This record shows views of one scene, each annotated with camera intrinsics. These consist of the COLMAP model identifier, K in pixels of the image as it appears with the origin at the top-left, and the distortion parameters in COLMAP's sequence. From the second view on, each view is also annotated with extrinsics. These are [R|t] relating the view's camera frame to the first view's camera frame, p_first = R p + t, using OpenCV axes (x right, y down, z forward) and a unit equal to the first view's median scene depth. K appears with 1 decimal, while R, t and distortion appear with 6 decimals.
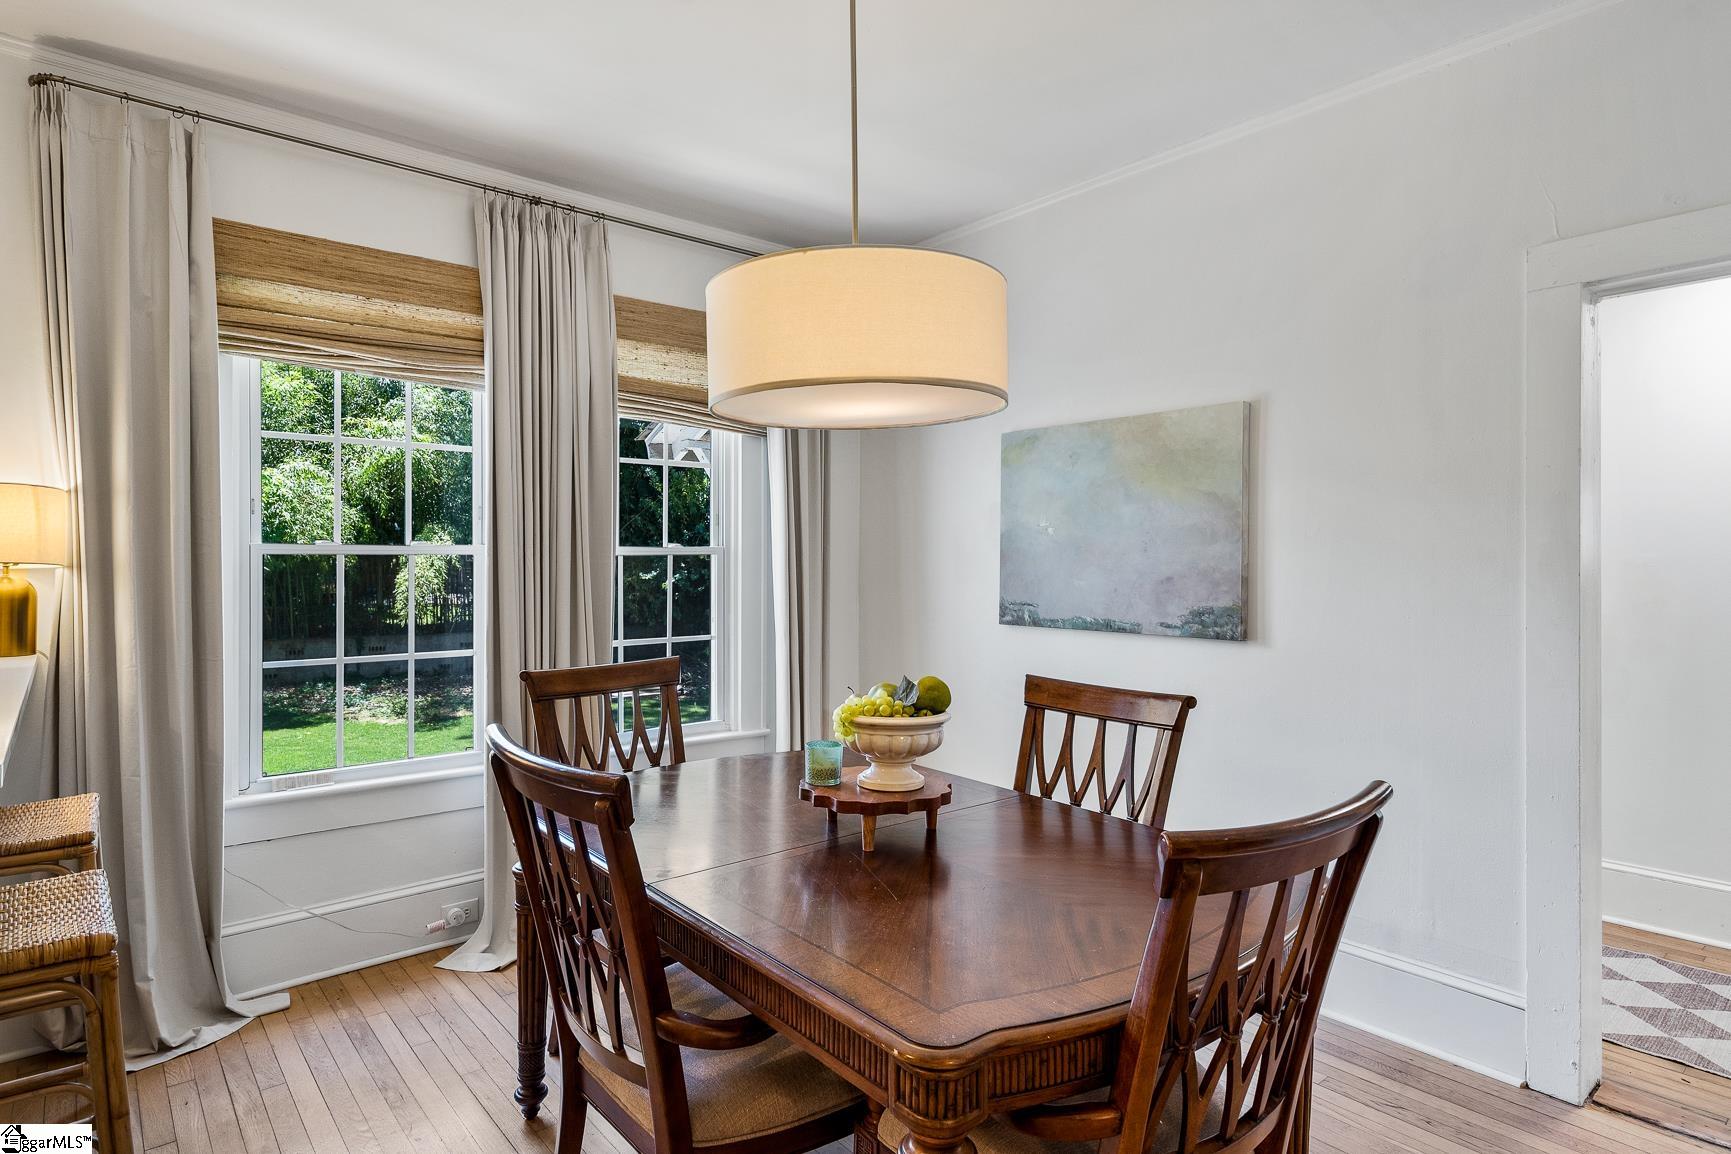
lens RADIAL K [[954.1, 0, 874.2], [0, 954.1, 561.8], [0, 0, 1]] dist [0.002583, 0.001310]
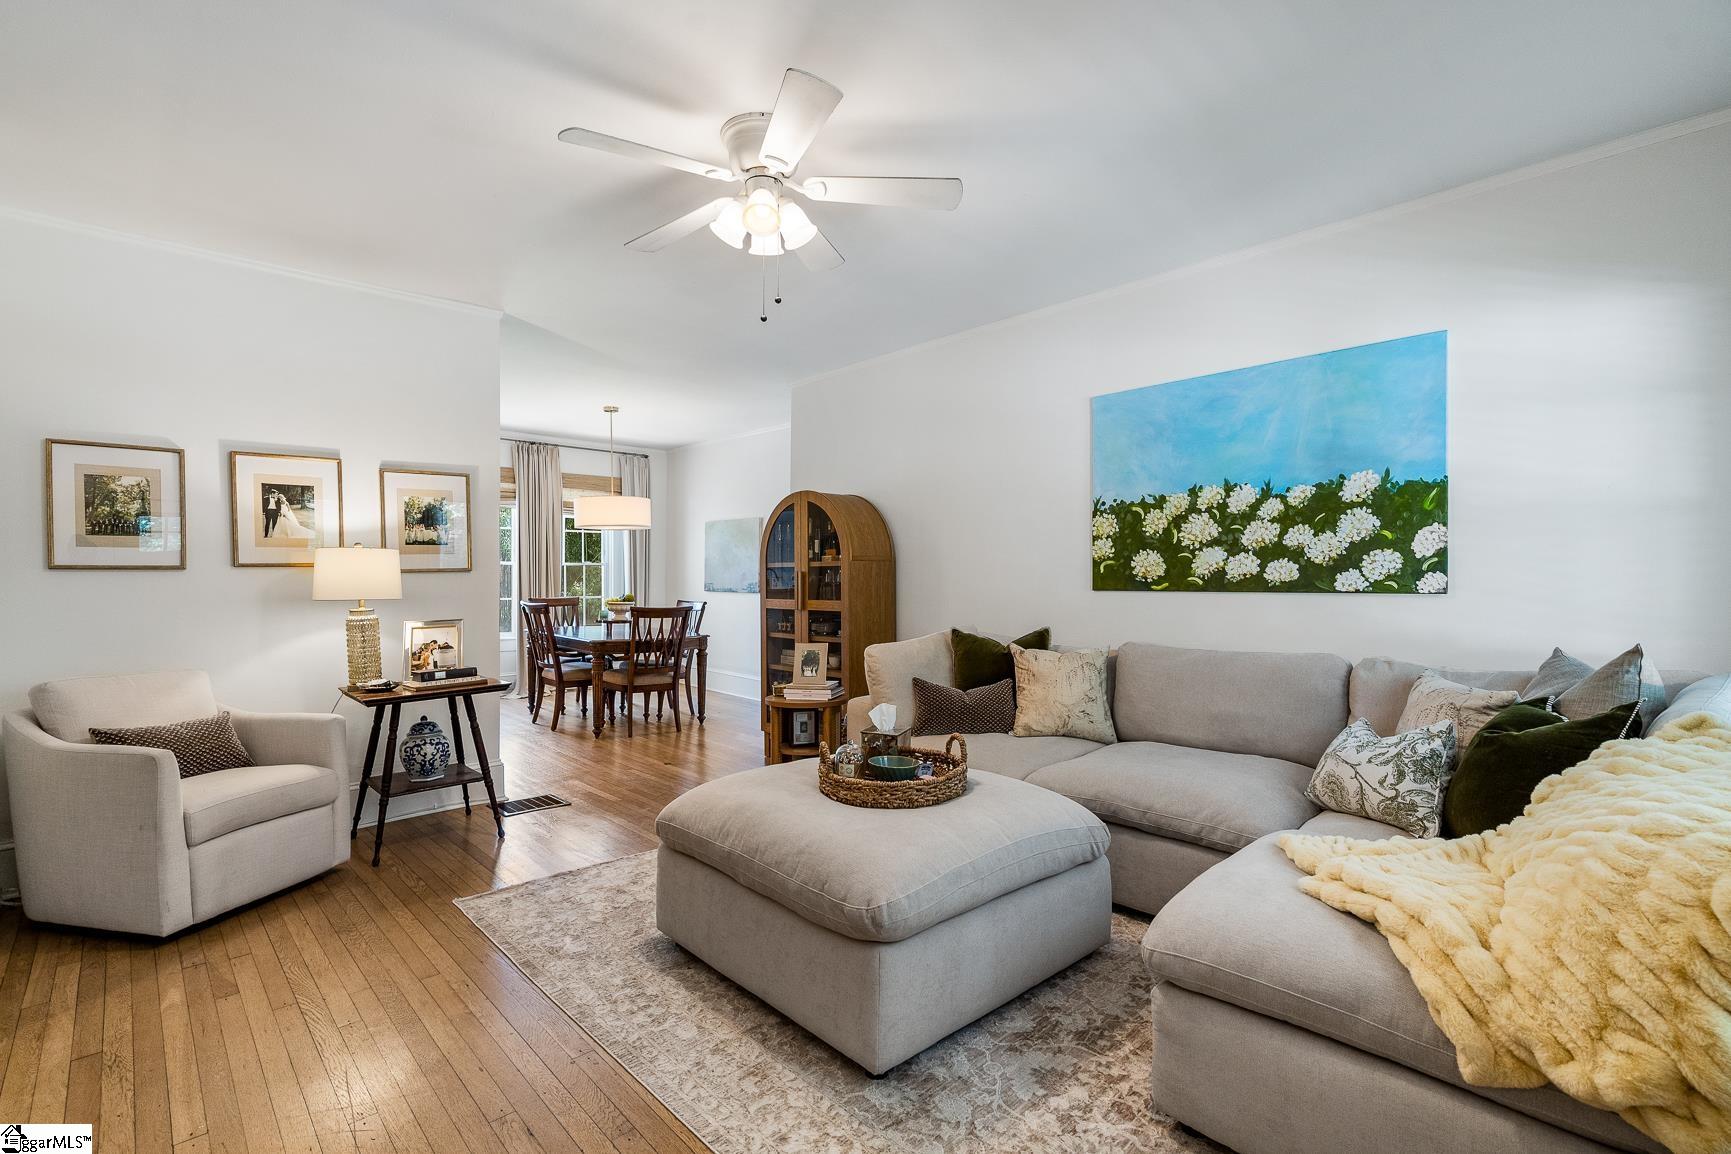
lens RADIAL K [[805.0, 0, 878.8], [0, 805.0, 578.8], [0, 0, 1]] dist [-0.008133, 0.003097]
pose [[0.998370, 0.003590, 0.056957, 0.529862], [-0.003379, 0.999987, -0.003805, 0.038105], [-0.056969, 0.003607, 0.998369, -1.427044]]
